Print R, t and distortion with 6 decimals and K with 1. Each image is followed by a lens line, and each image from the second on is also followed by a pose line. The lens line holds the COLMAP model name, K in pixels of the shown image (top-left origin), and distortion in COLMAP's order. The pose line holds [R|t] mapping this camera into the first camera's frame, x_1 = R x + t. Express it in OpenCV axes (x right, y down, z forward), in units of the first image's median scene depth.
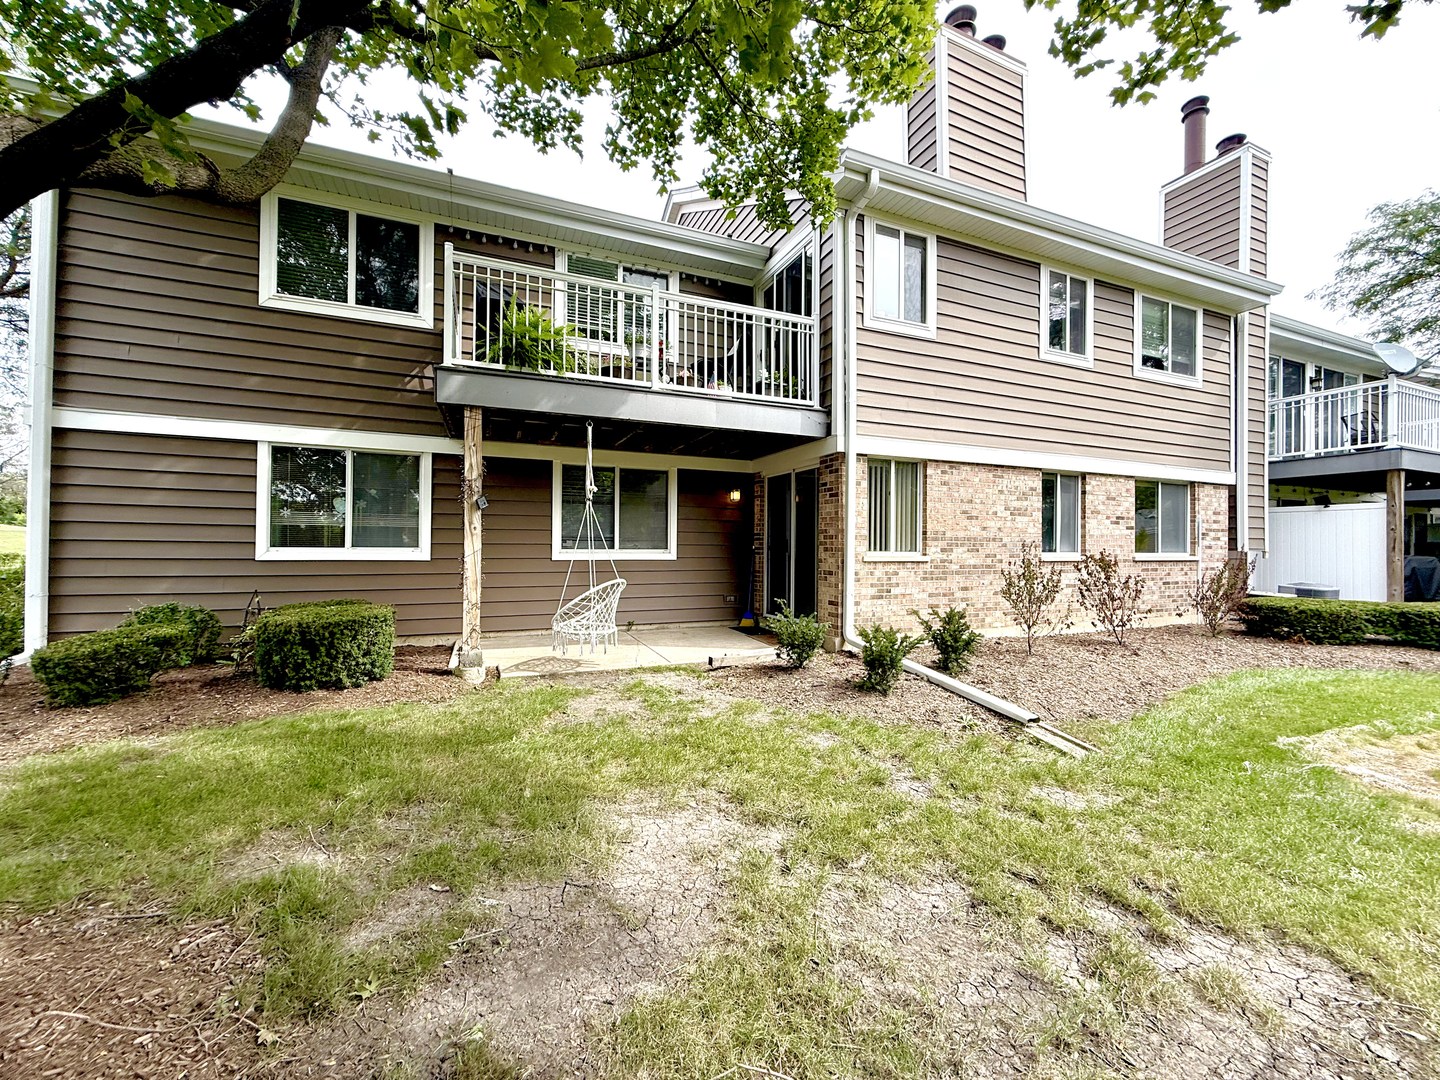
lens RADIAL K [[567.2, 0, 715.5], [0, 567.2, 539.8], [0, 0, 1]] dist [0.002322, 0.000020]
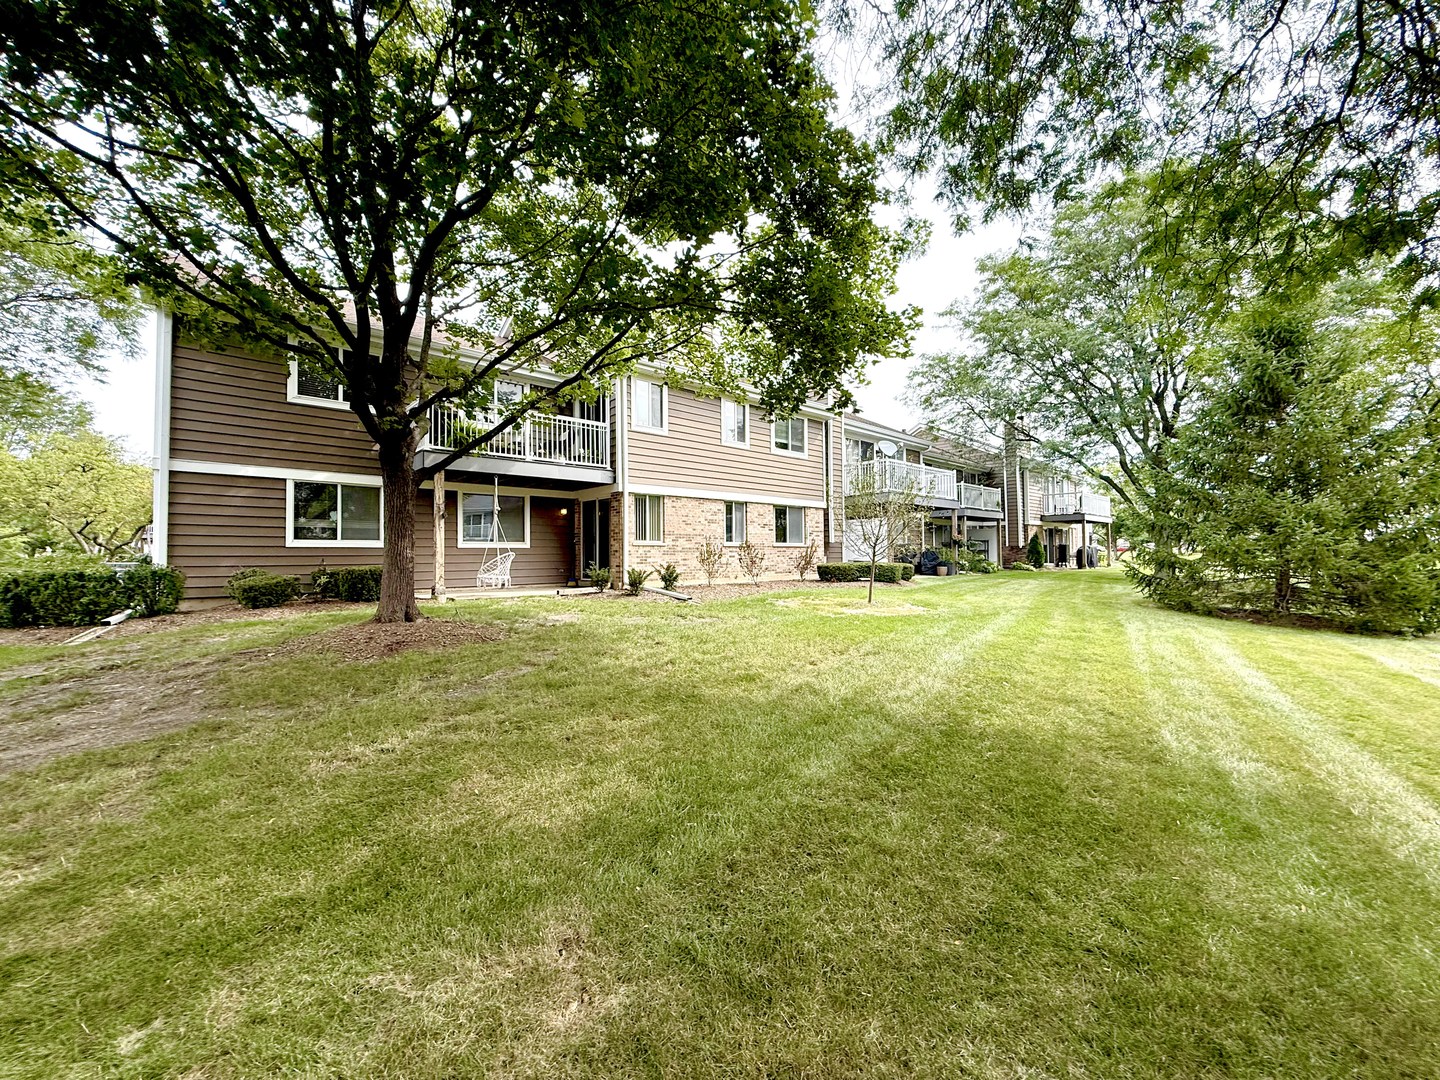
lens RADIAL K [[567.2, 0, 715.5], [0, 567.2, 539.8], [0, 0, 1]] dist [0.002322, 0.000020]
pose [[0.941326, -0.007757, 0.337410, -0.143470], [0.014501, 0.999742, -0.017472, 0.058276], [-0.337187, 0.021339, 0.941196, -1.000103]]
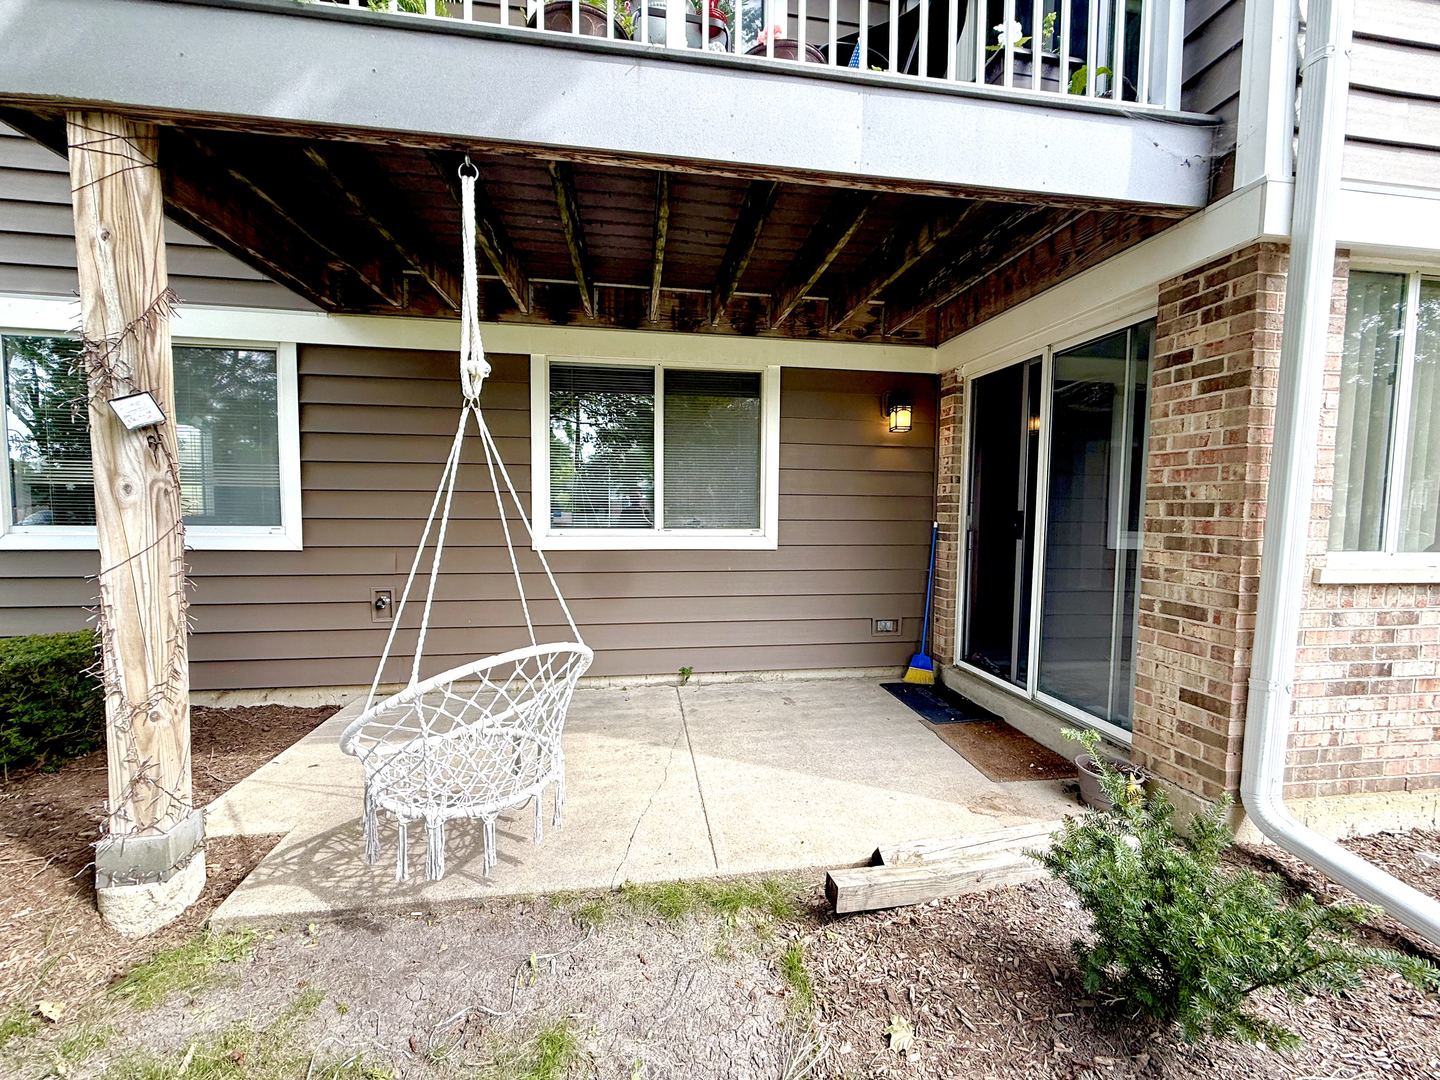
lens RADIAL K [[567.2, 0, 715.5], [0, 567.2, 539.8], [0, 0, 1]] dist [0.002322, 0.000020]
pose [[0.969793, 0.017044, -0.243332, 0.002051], [-0.000112, 0.997587, 0.069425, -0.010270], [0.243929, -0.067301, 0.967455, 0.587905]]
